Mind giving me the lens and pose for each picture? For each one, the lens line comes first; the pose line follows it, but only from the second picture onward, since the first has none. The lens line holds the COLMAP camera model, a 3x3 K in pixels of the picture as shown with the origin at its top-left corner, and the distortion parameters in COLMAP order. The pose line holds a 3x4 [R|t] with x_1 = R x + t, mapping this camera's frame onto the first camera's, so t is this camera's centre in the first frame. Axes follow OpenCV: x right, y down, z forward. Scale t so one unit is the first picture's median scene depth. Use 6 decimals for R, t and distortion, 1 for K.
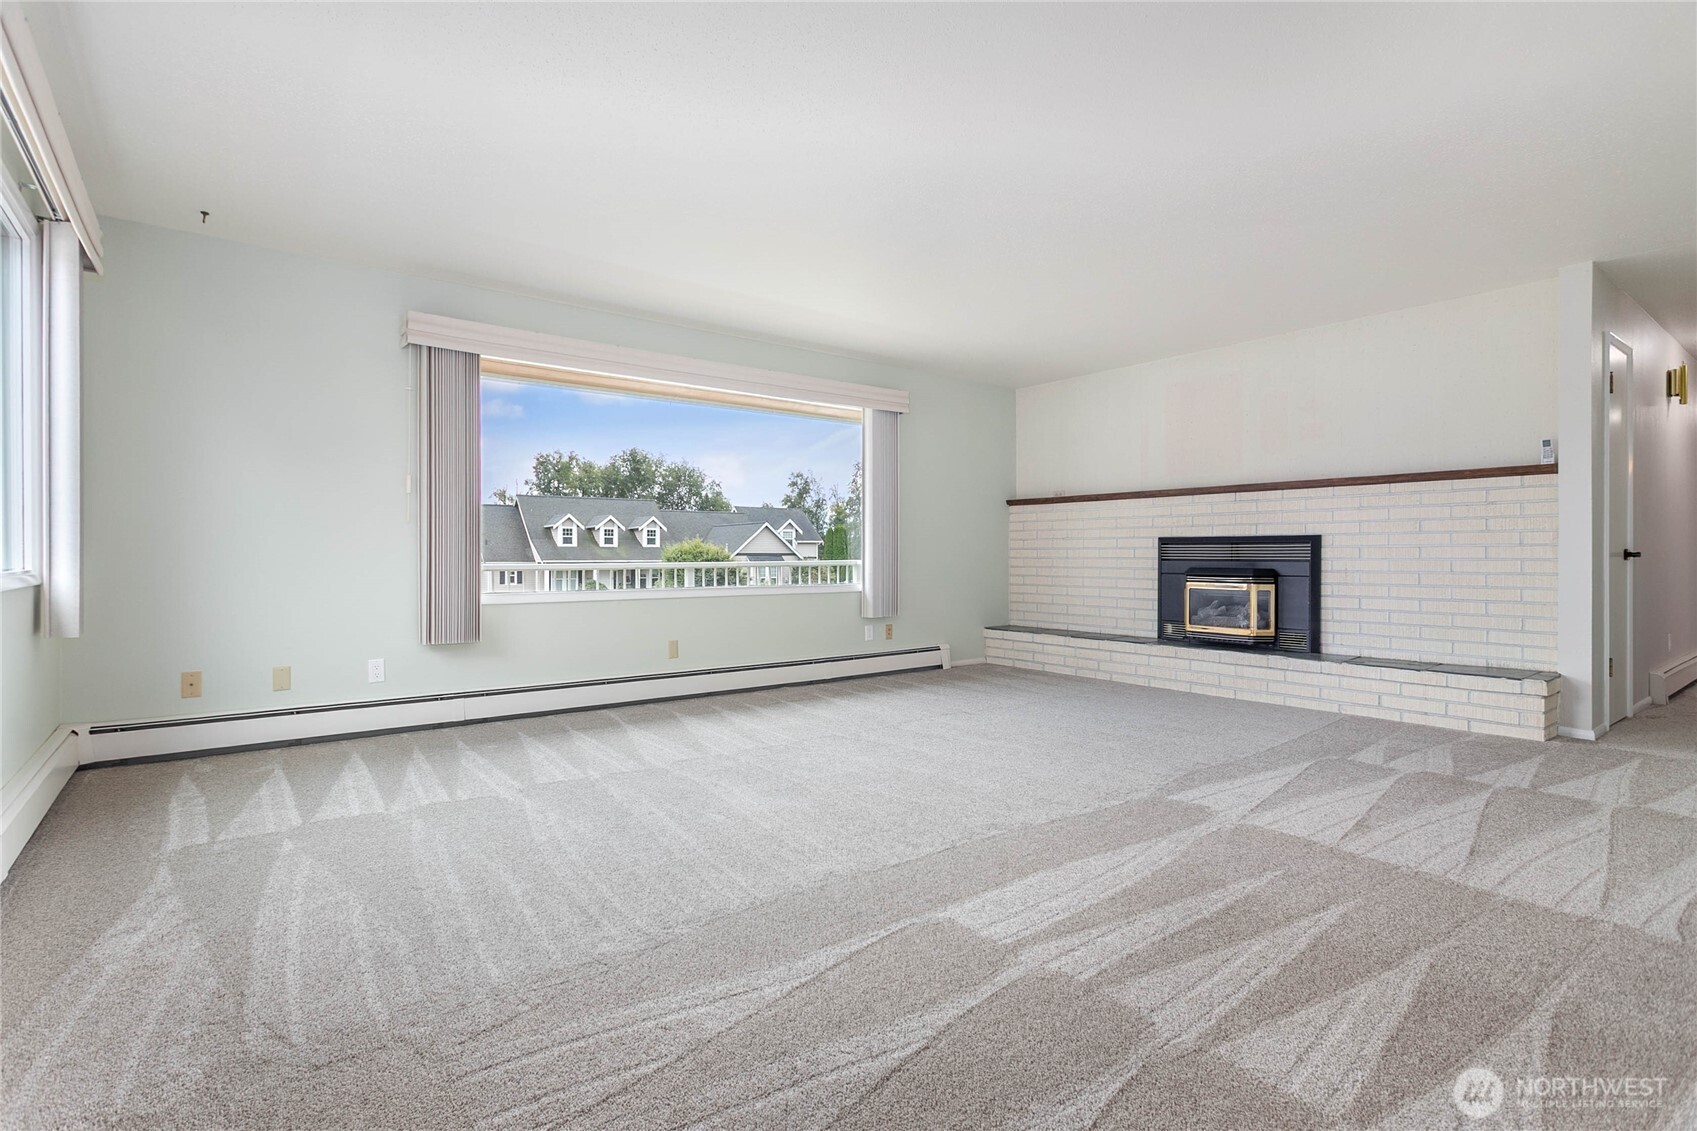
lens RADIAL K [[810.7, 0, 851.6], [0, 810.7, 561.8], [0, 0, 1]] dist [-0.006423, 0.006793]
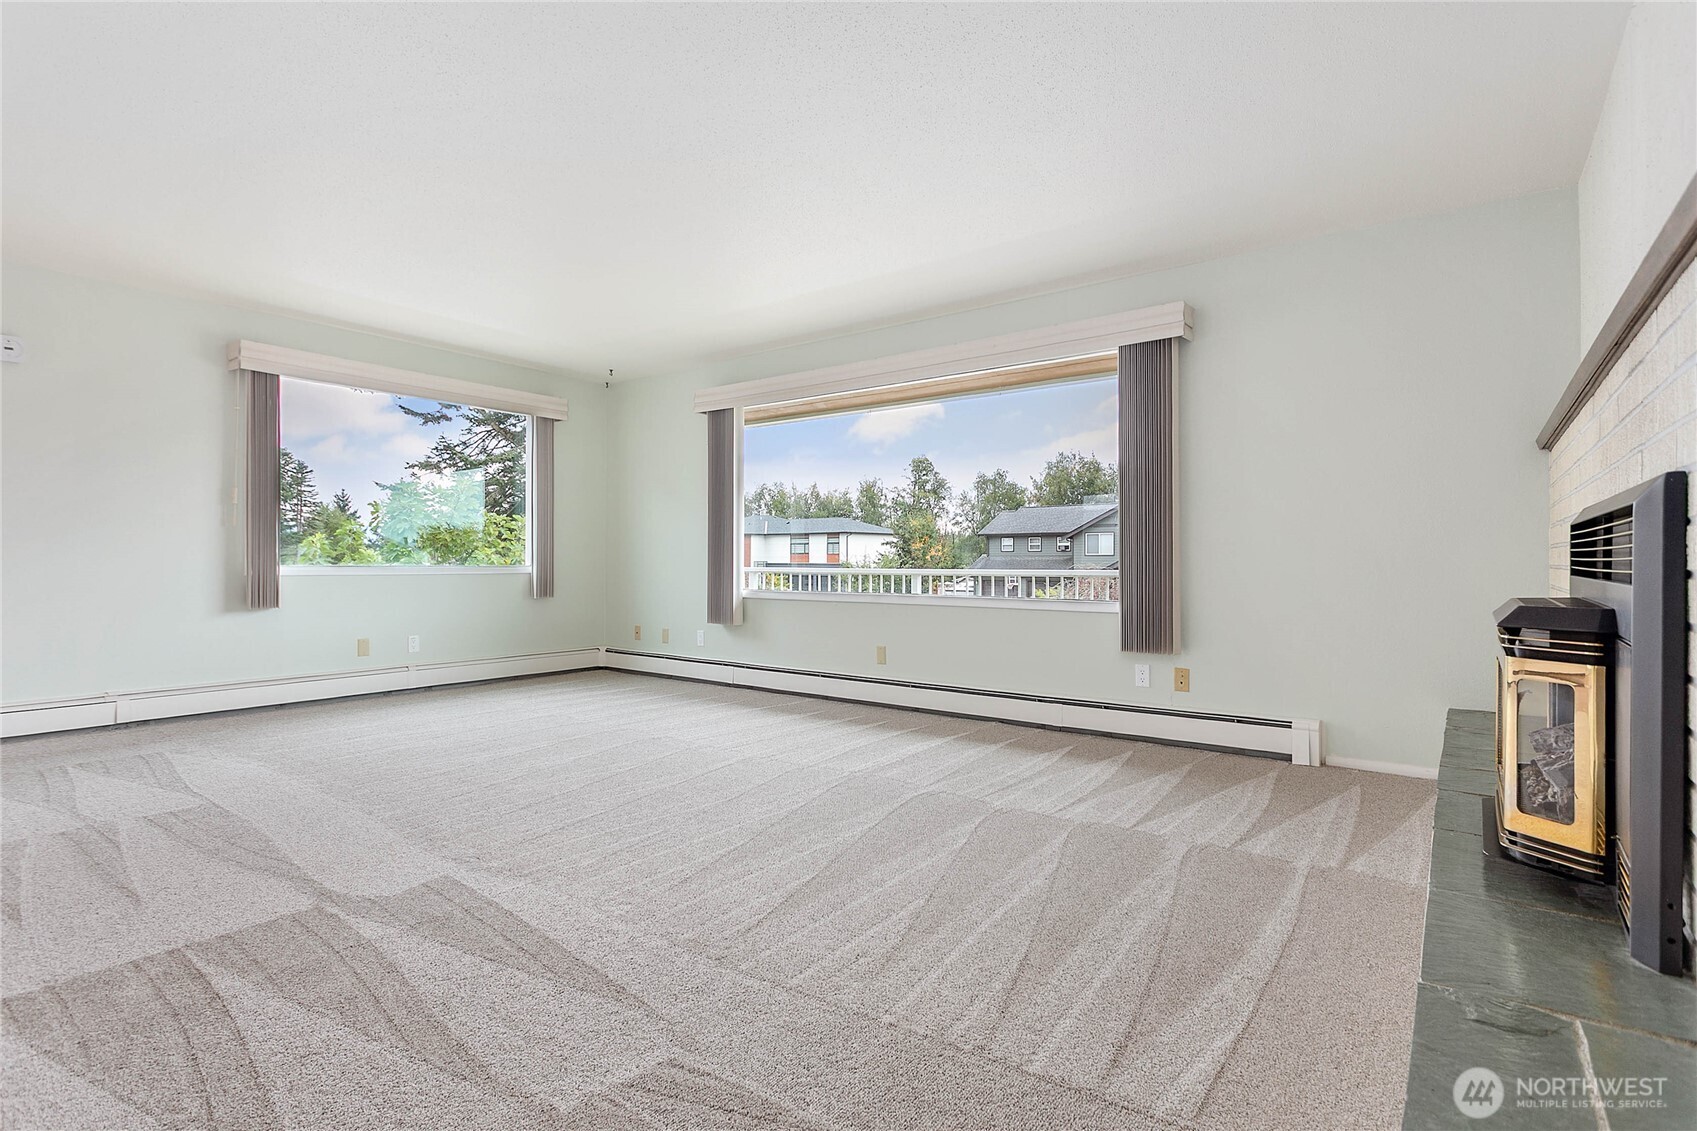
lens RADIAL K [[810.7, 0, 851.0], [0, 810.7, 557.6], [0, 0, 1]] dist [-0.006423, 0.006793]
pose [[0.256234, -0.006334, -0.966594, 0.723136], [-0.011734, 0.999884, -0.009662, -0.002485], [0.966544, 0.013818, 0.256130, 0.687751]]
